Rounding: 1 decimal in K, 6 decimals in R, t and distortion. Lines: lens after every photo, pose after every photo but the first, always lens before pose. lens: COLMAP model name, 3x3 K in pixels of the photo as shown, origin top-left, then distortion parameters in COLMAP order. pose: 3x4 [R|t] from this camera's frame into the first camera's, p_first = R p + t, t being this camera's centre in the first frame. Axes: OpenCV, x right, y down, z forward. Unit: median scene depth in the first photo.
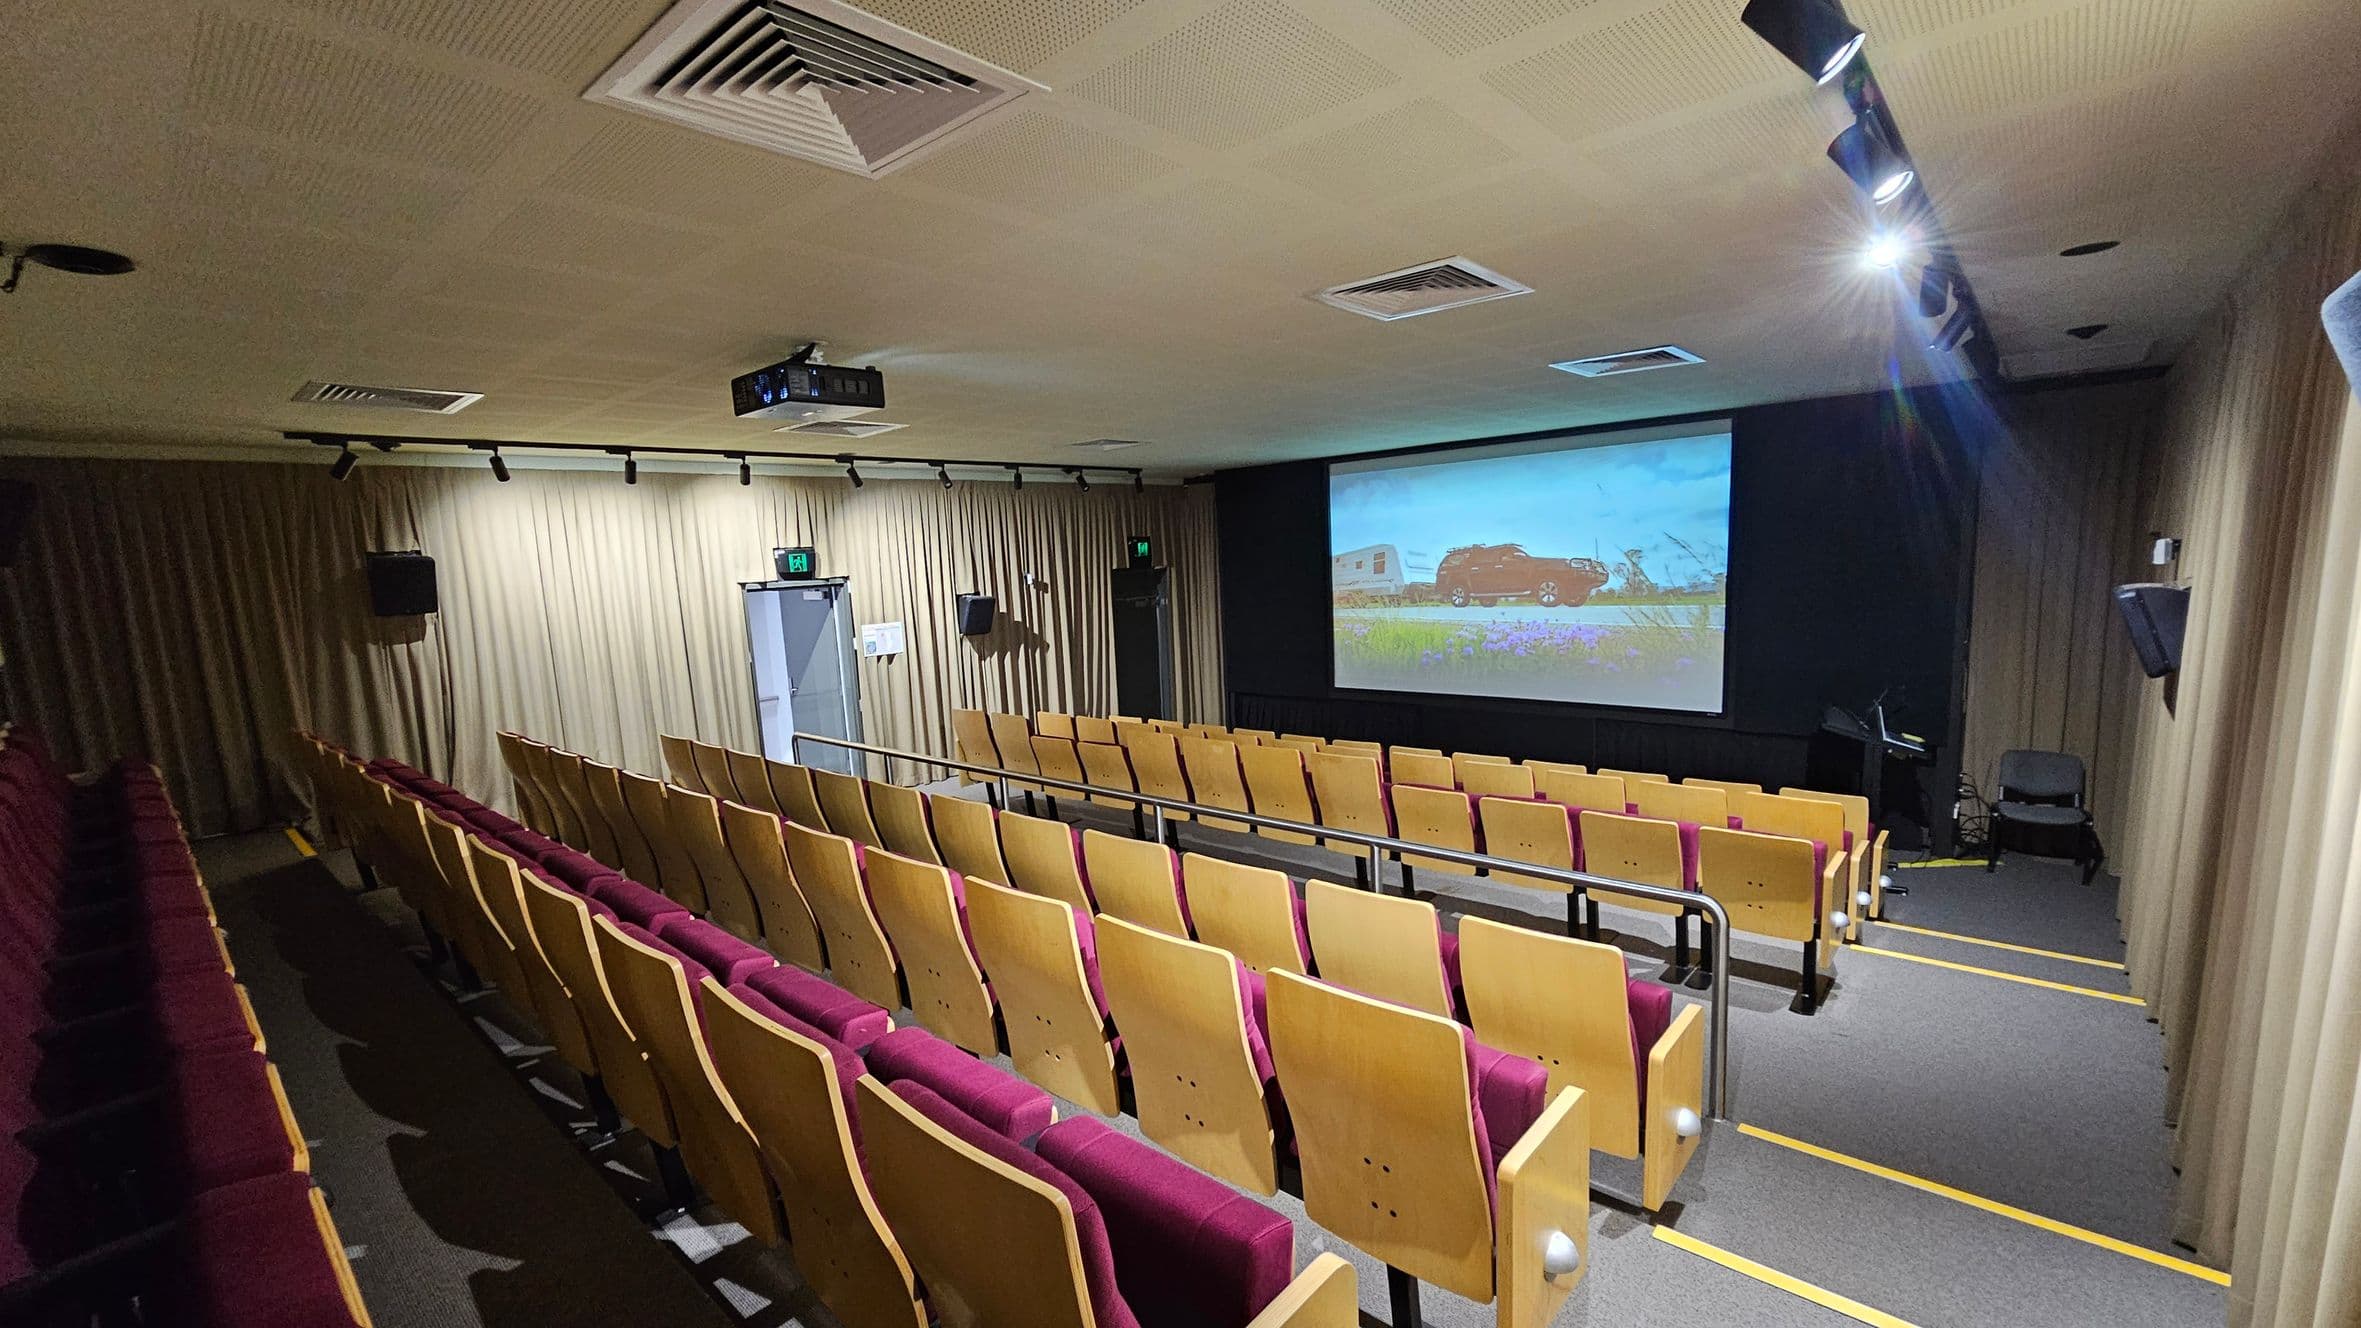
lens RADIAL K [[963.6, 0, 1185.1], [0, 963.6, 689.8], [0, 0, 1]] dist [-0.000666, 0.000249]
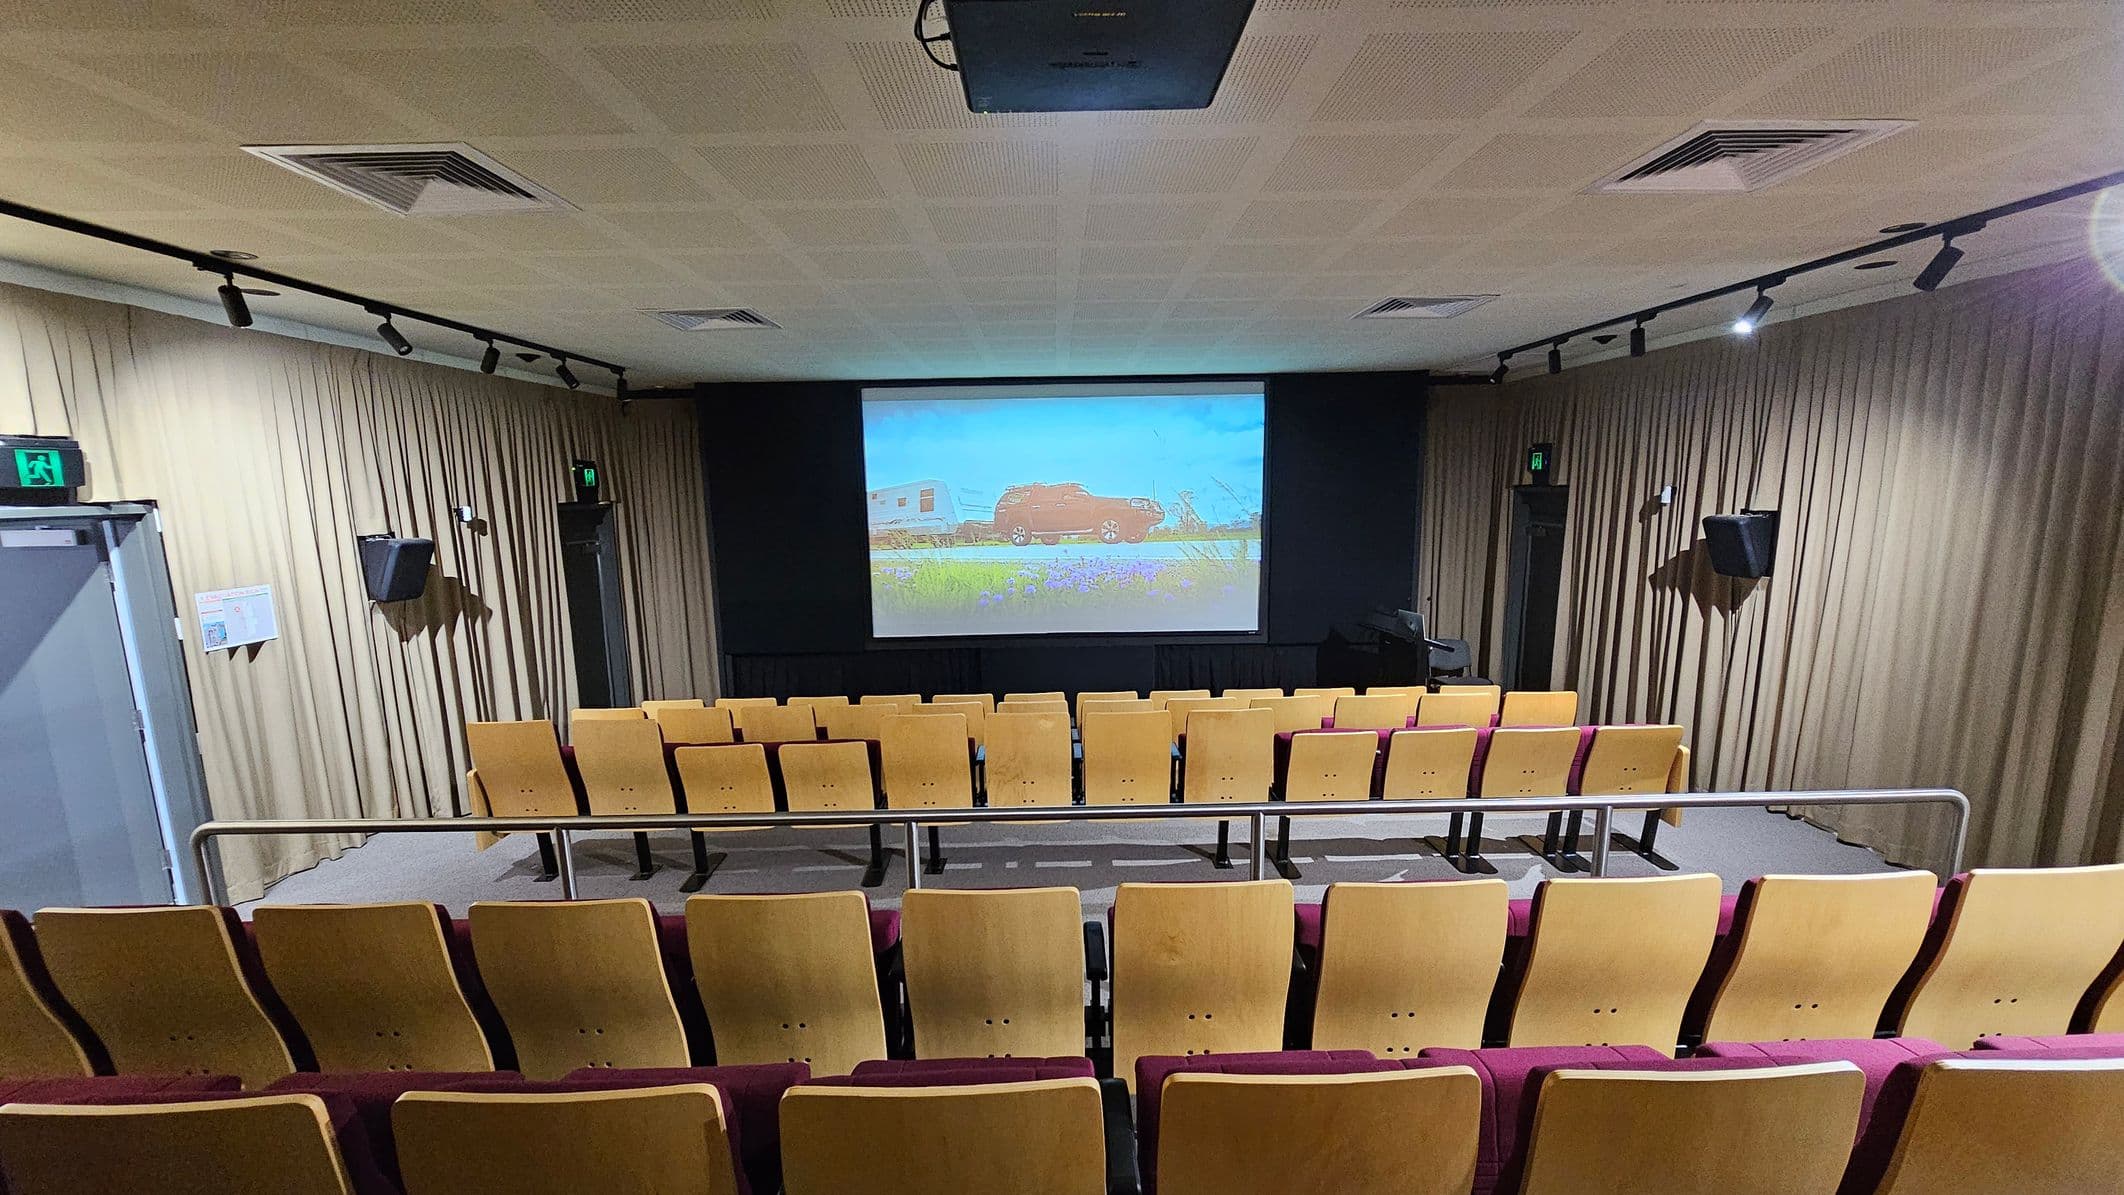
lens RADIAL K [[866.9, 0, 1056.8], [0, 866.9, 617.0], [0, 0, 1]] dist [-0.000666, 0.000249]
pose [[0.748520, -0.066825, 0.659736, -0.289938], [0.075191, 0.997046, 0.015681, -0.025101], [-0.658835, 0.037869, 0.751334, 0.320371]]
